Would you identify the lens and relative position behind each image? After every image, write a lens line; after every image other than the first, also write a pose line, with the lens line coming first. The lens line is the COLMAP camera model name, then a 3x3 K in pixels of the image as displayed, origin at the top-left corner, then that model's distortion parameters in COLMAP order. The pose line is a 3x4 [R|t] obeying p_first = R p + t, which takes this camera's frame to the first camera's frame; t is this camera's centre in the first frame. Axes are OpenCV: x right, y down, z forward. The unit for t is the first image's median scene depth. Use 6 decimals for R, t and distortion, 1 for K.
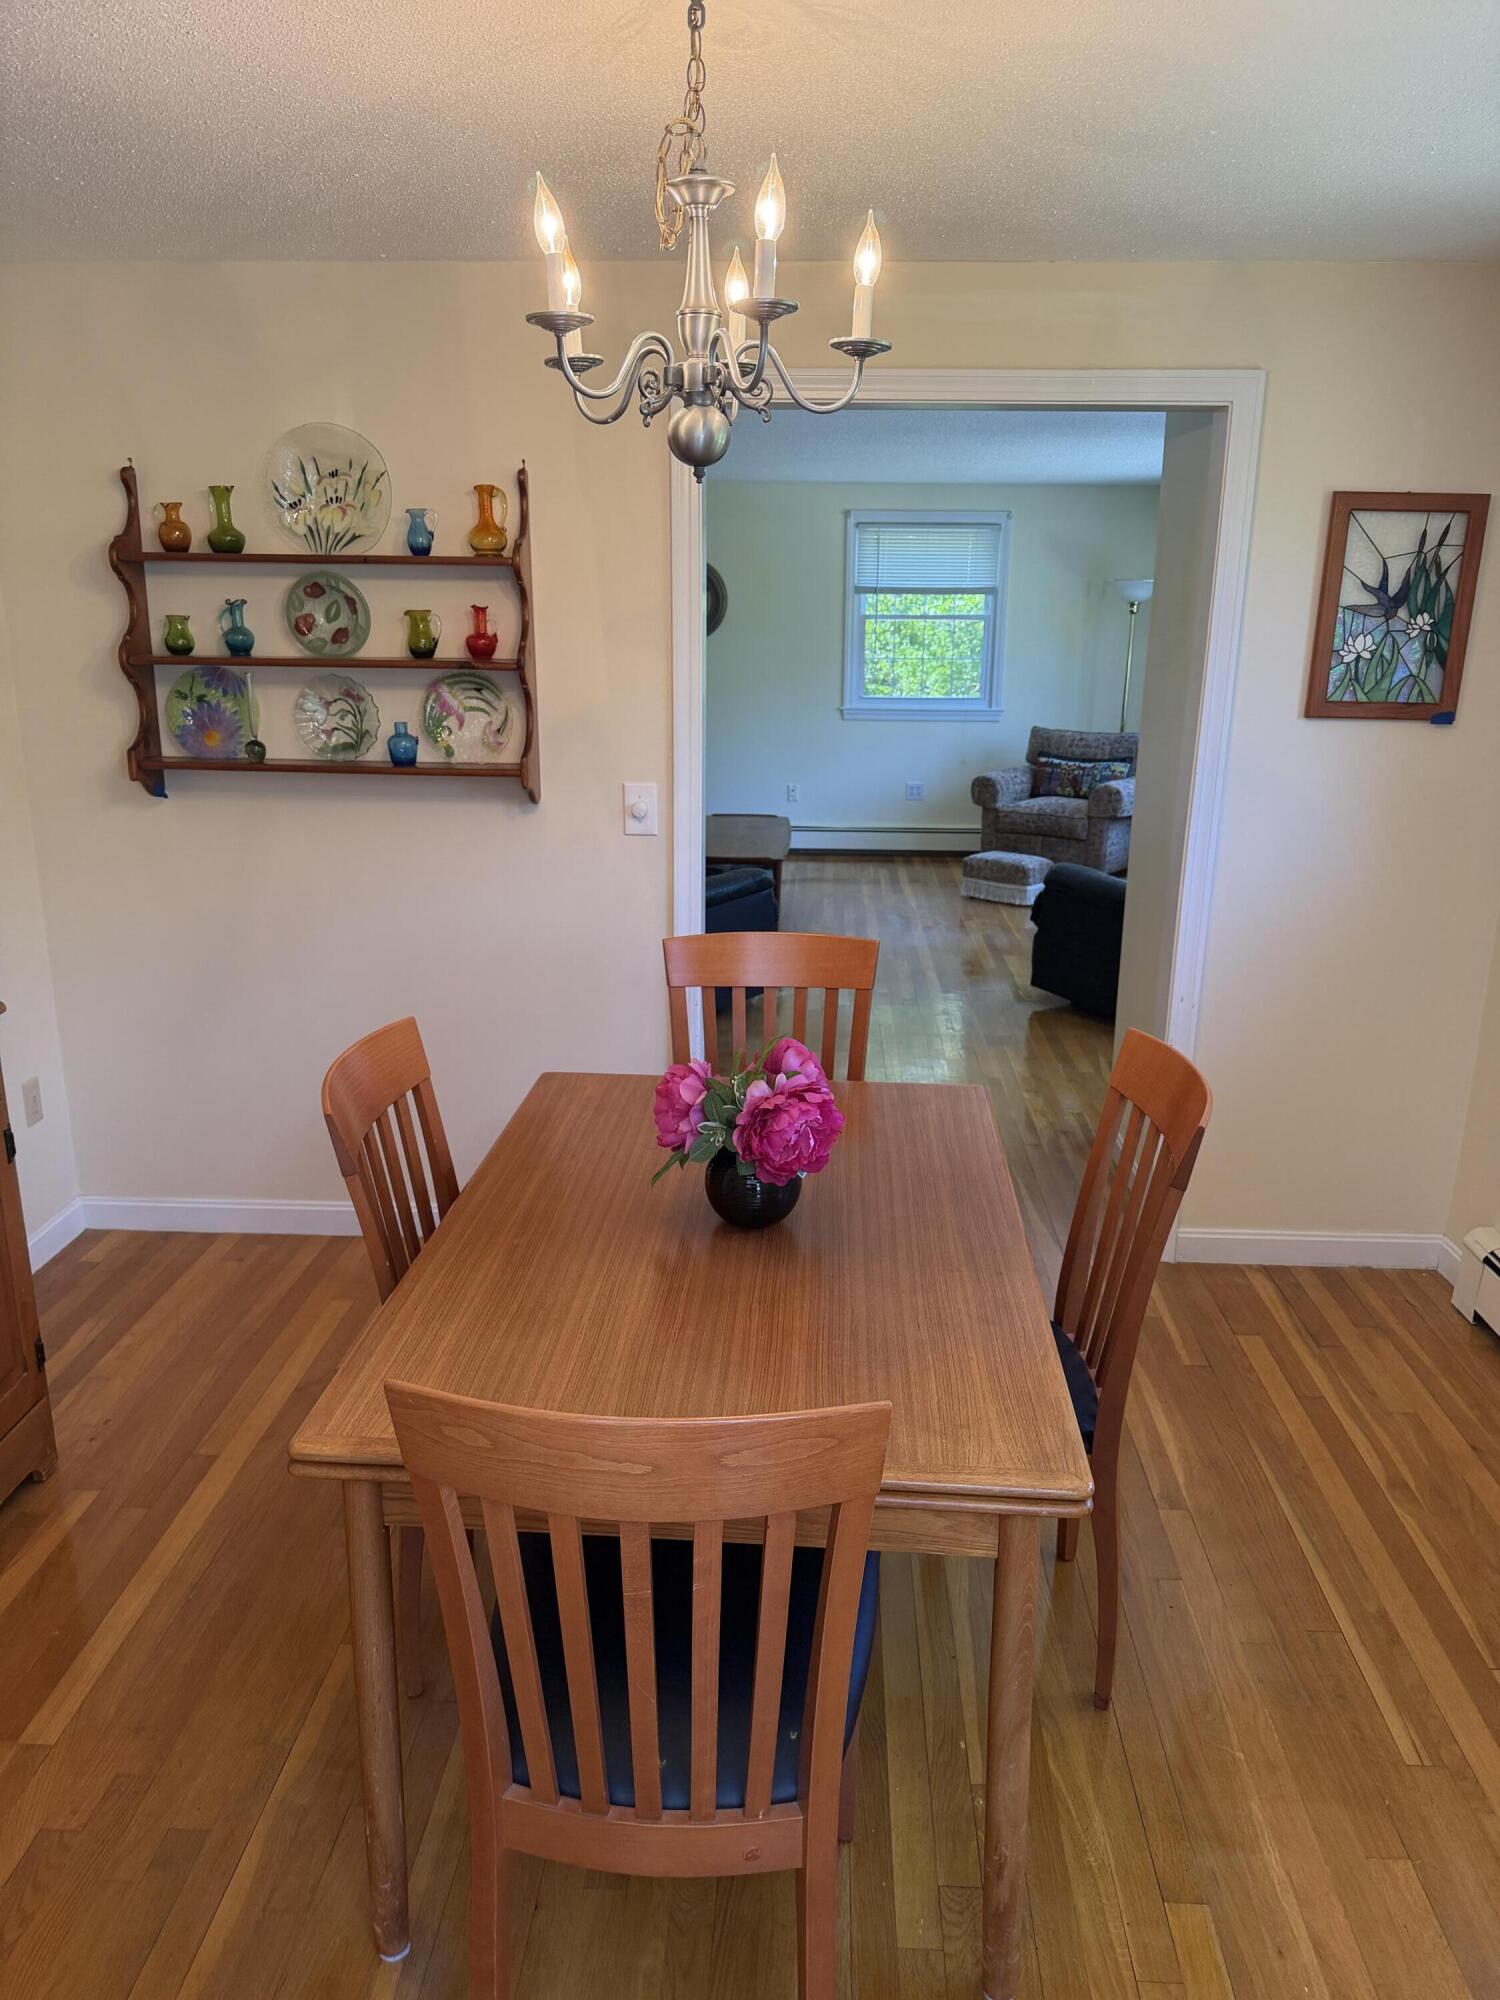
lens RADIAL K [[1387.6, 0, 762.3], [0, 1387.6, 1013.9], [0, 0, 1]] dist [0.138489, -0.218888]
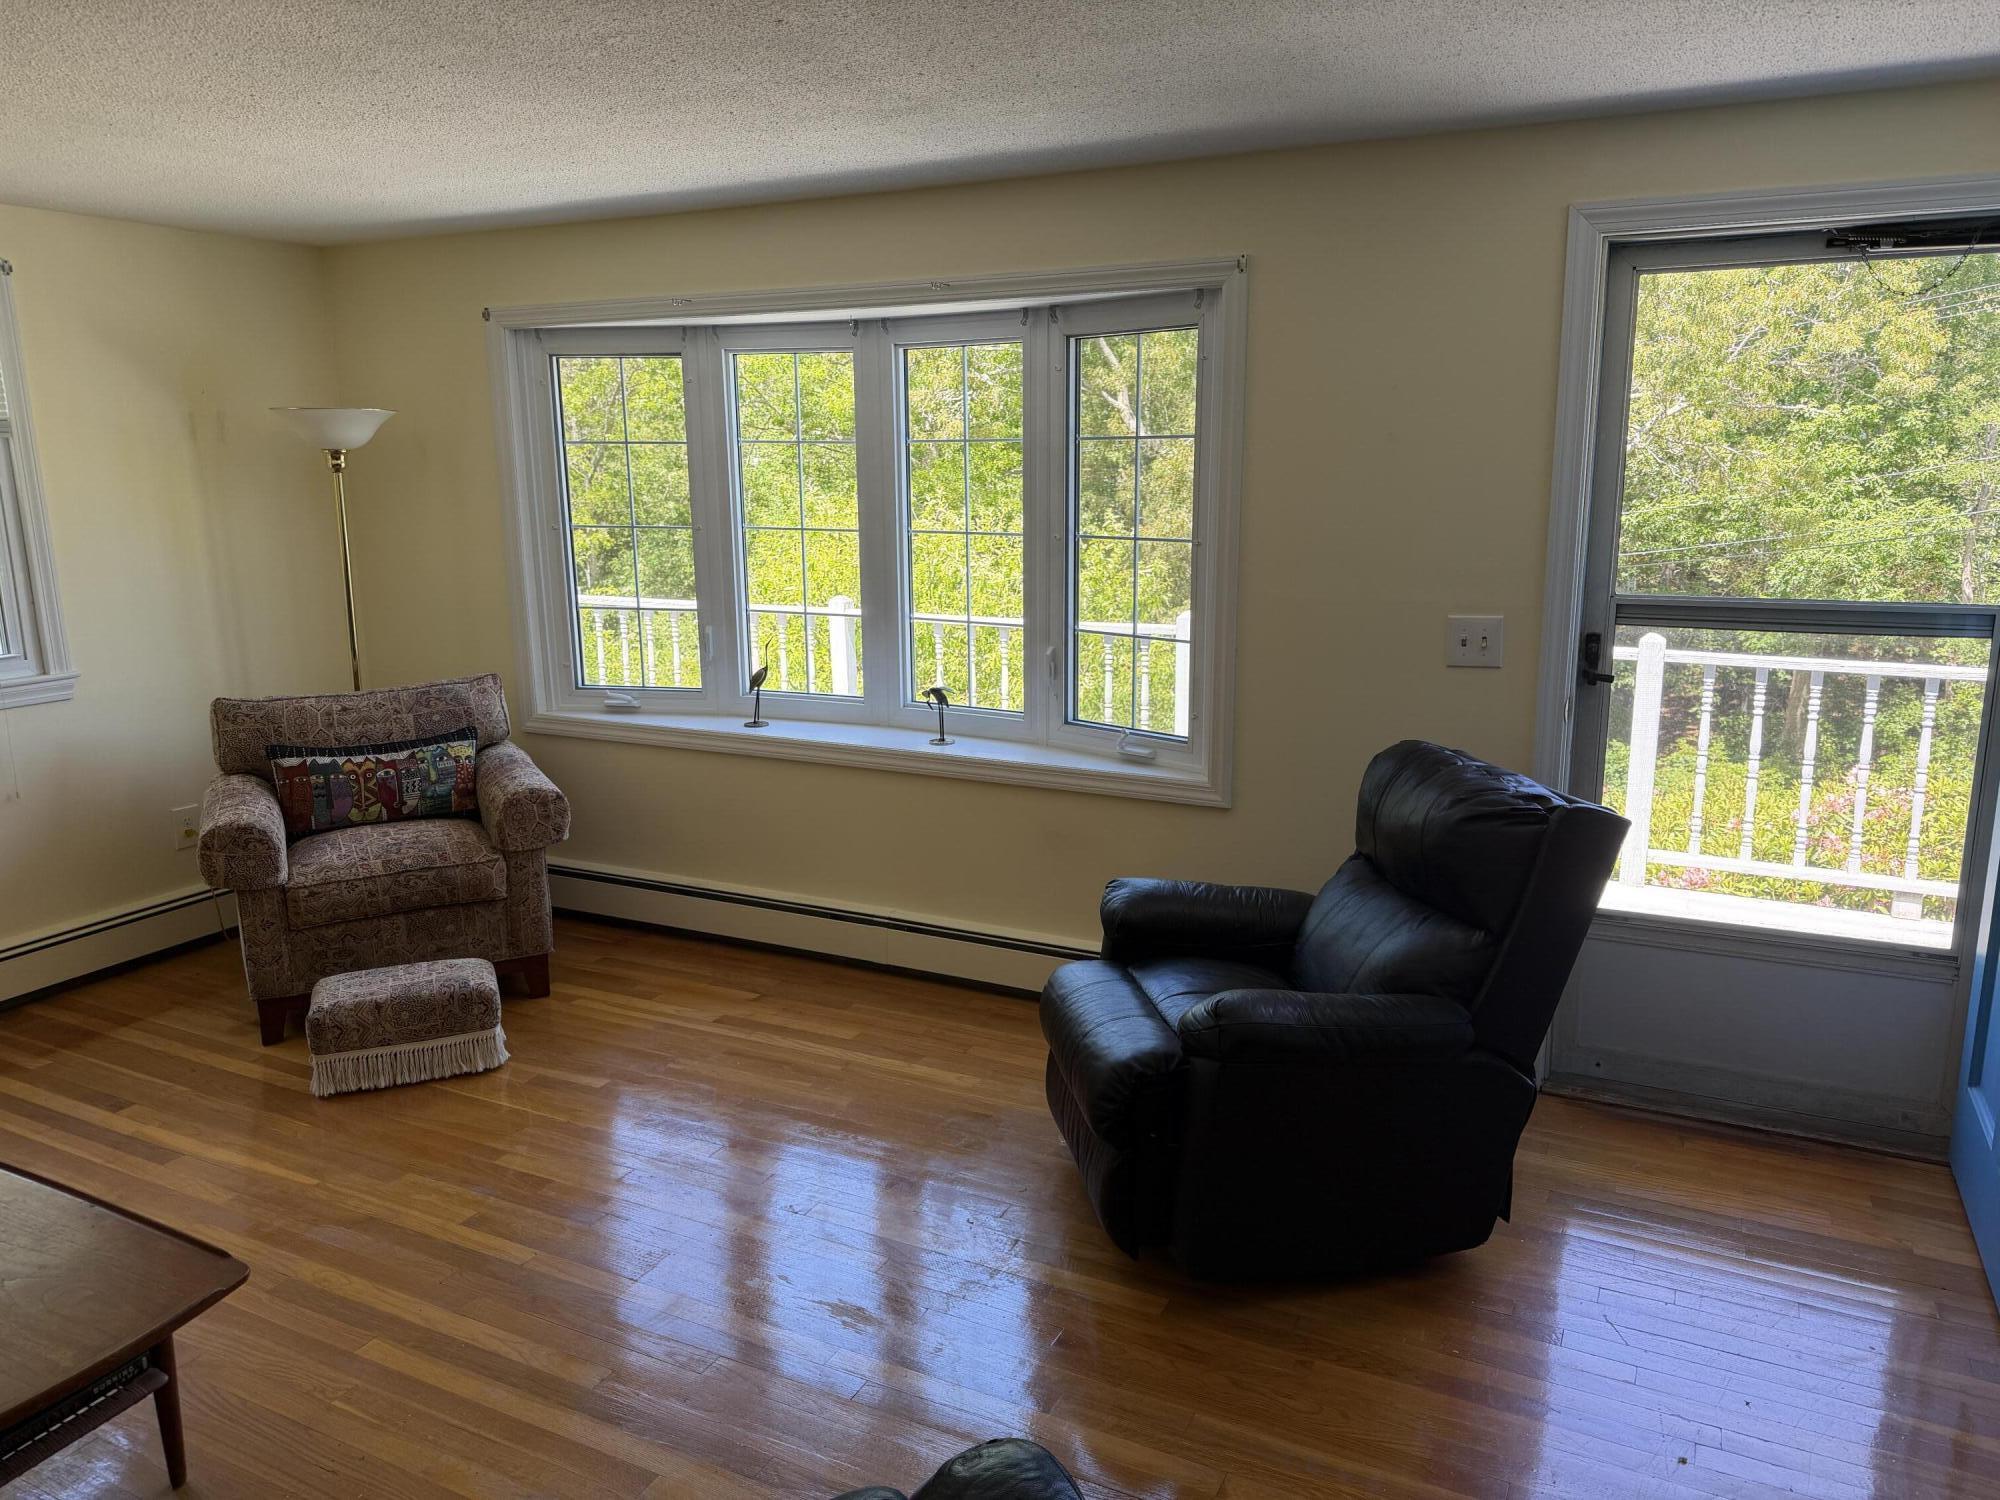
lens RADIAL K [[1387.6, 0, 1000.0], [0, 1387.6, 750.0], [0, 0, 1]] dist [0.138489, -0.218888]
pose [[0.412103, -0.199405, 0.889049, -0.134433], [0.268941, 0.958904, 0.090410, -0.163438], [-0.870541, 0.201843, 0.448796, 0.561664]]
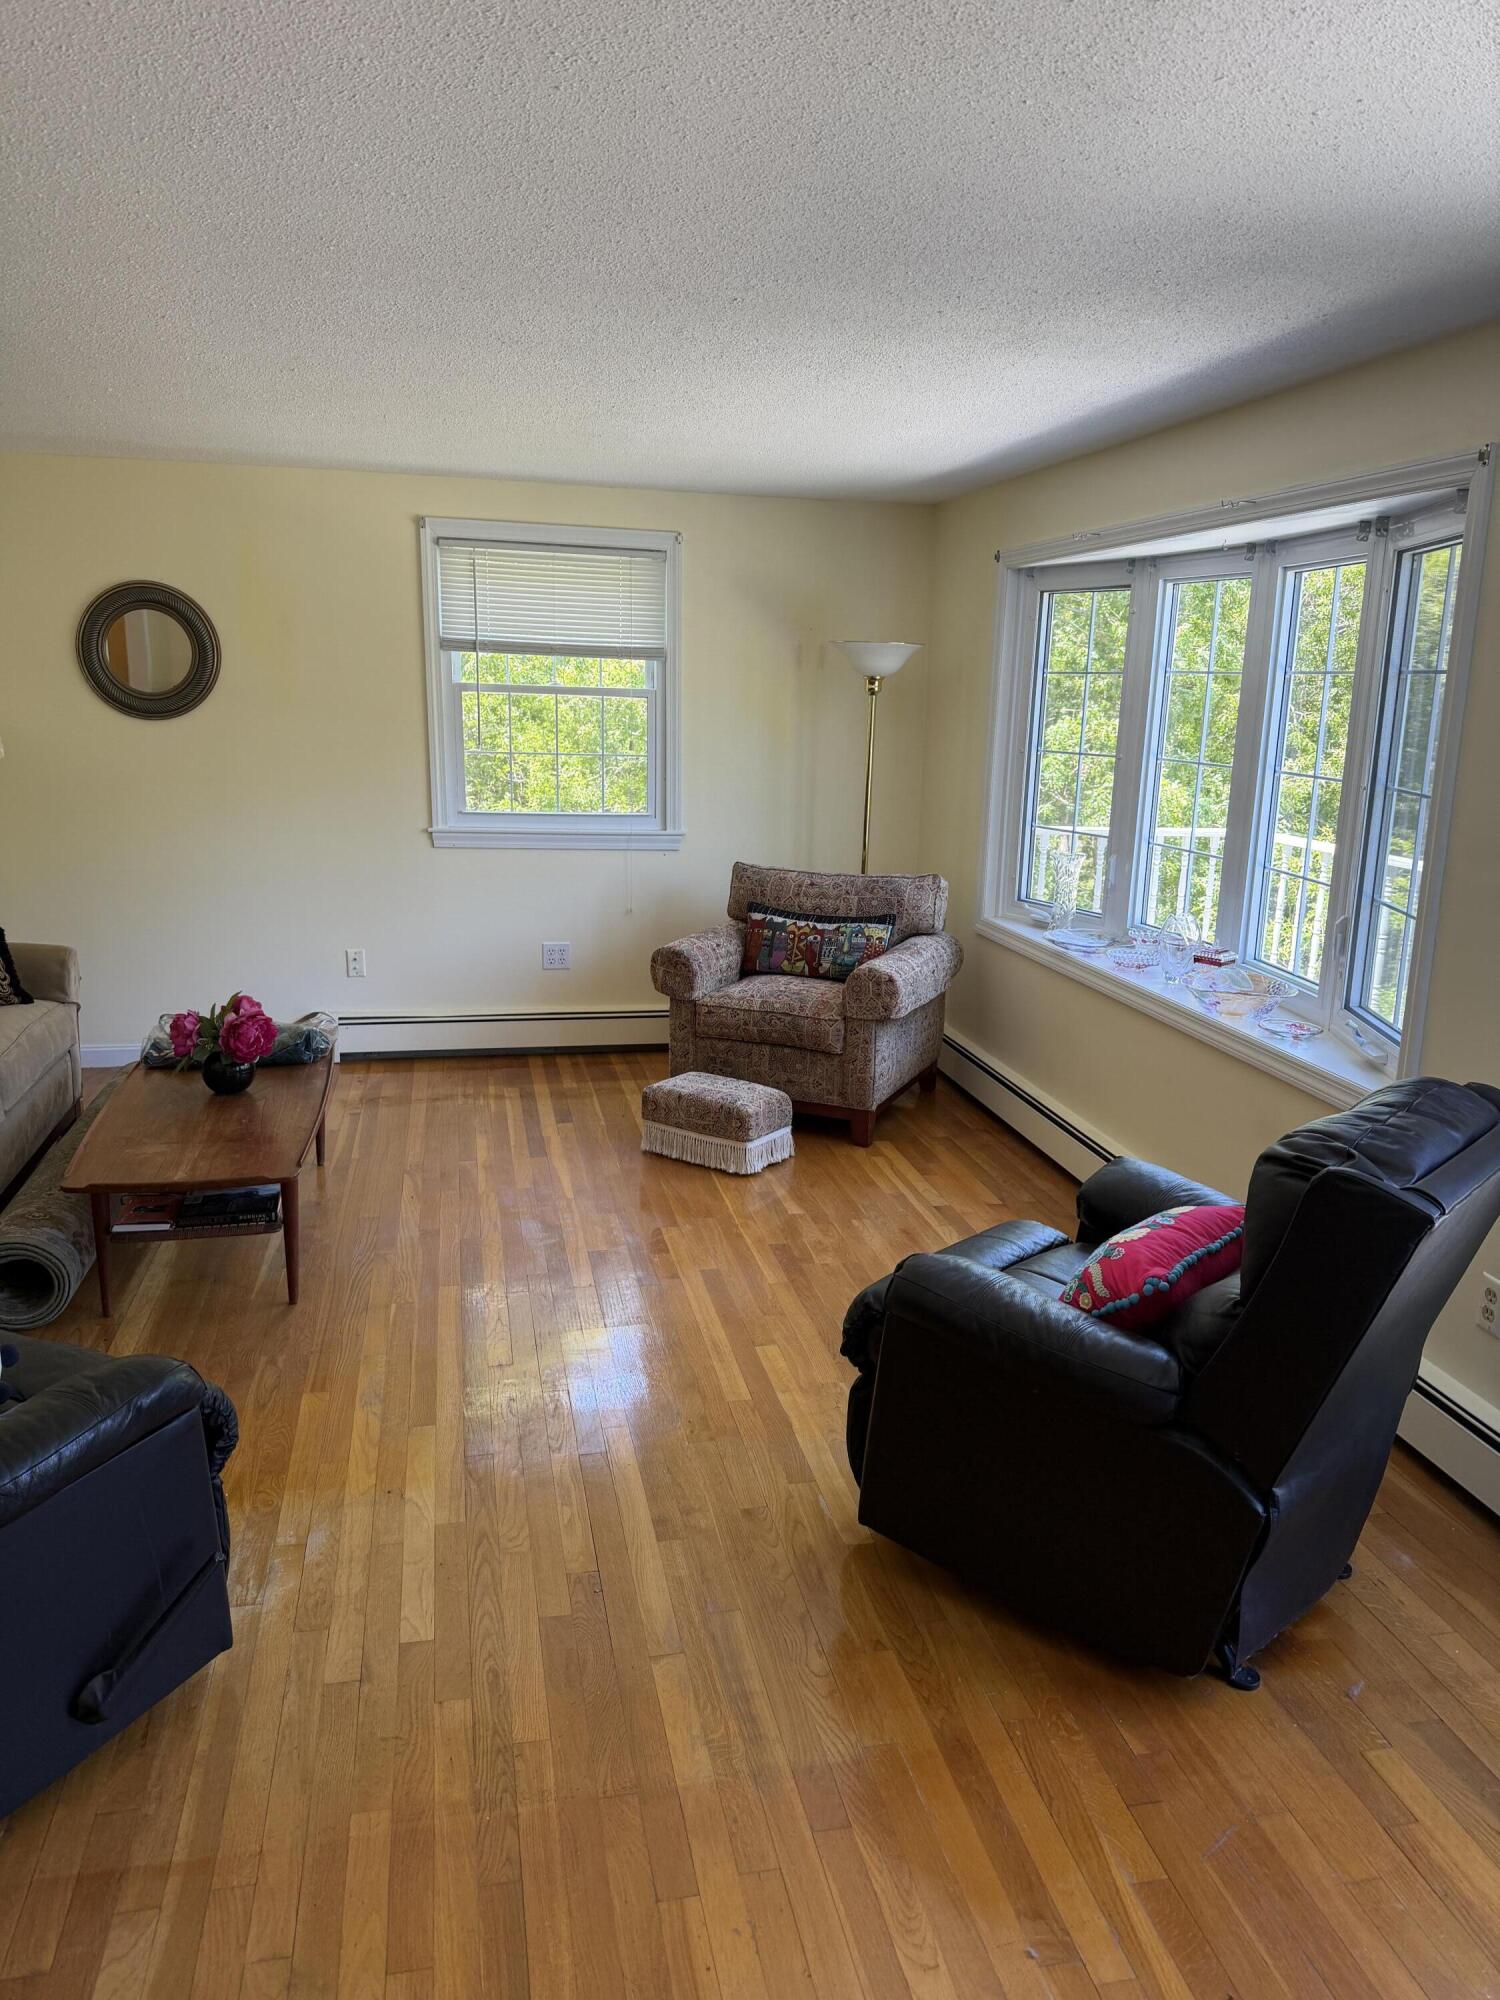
lens RADIAL K [[1387.6, 0, 762.3], [0, 1387.6, 1013.9], [0, 0, 1]] dist [0.138489, -0.218888]
pose [[0.965587, -0.042289, 0.256618, 0.039121], [0.054549, 0.997676, -0.040841, -0.111441], [-0.254294, 0.053433, 0.965650, 0.392053]]
